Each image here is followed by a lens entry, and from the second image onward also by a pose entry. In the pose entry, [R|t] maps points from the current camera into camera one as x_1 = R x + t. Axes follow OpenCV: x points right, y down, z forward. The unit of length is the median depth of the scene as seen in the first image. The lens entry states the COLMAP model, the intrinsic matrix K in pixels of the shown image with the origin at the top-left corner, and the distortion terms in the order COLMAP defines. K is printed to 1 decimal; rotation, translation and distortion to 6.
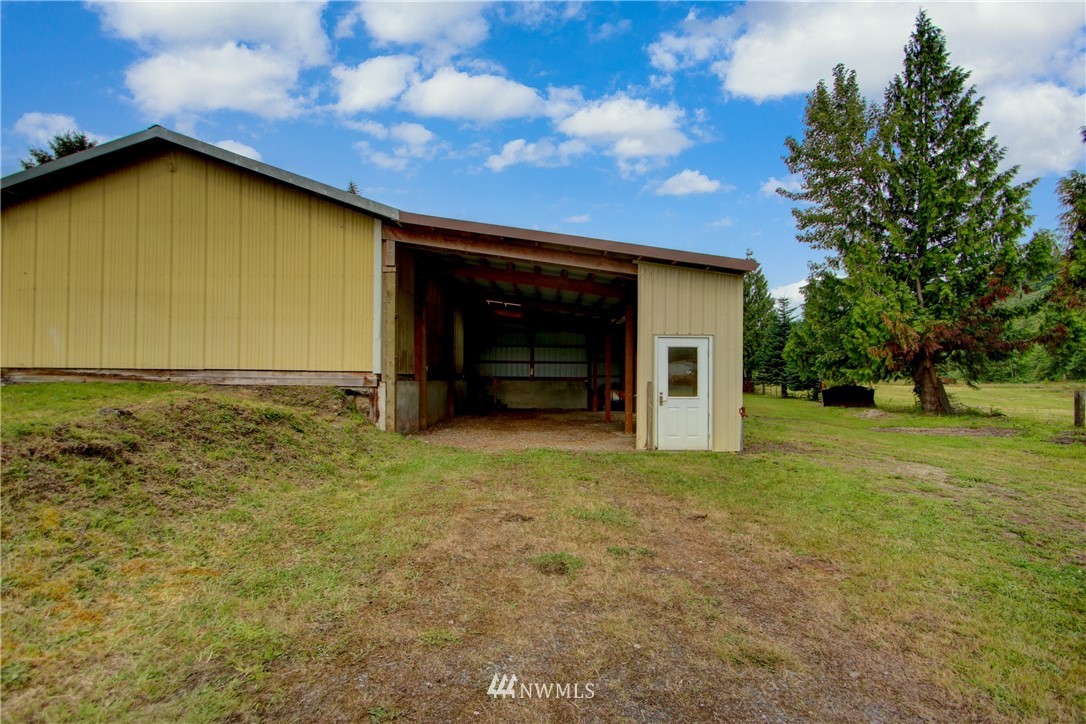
lens RADIAL K [[506.6, 0, 544.8], [0, 506.6, 362.9], [0, 0, 1]] dist [0.004353, -0.014371]
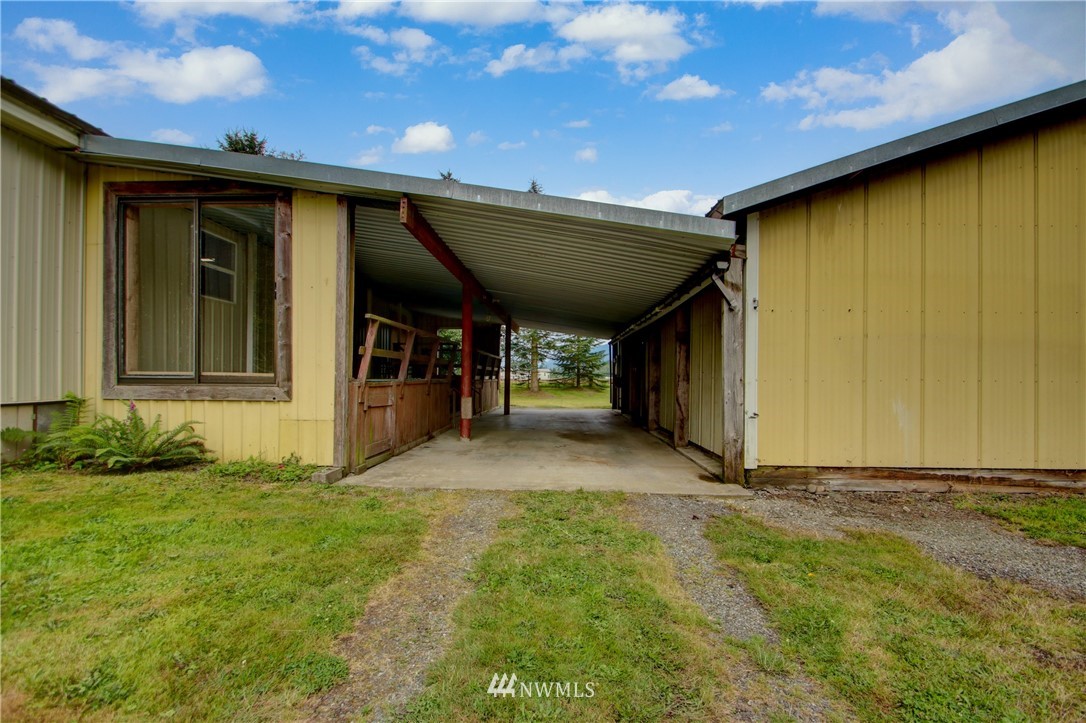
lens RADIAL K [[506.6, 0, 541.3], [0, 506.6, 364.2], [0, 0, 1]] dist [0.004353, -0.014371]
pose [[0.998559, 0.001765, -0.053634, -1.349748], [-0.001683, 0.999997, 0.001581, -0.111731], [0.053637, -0.001488, 0.998559, 0.365981]]
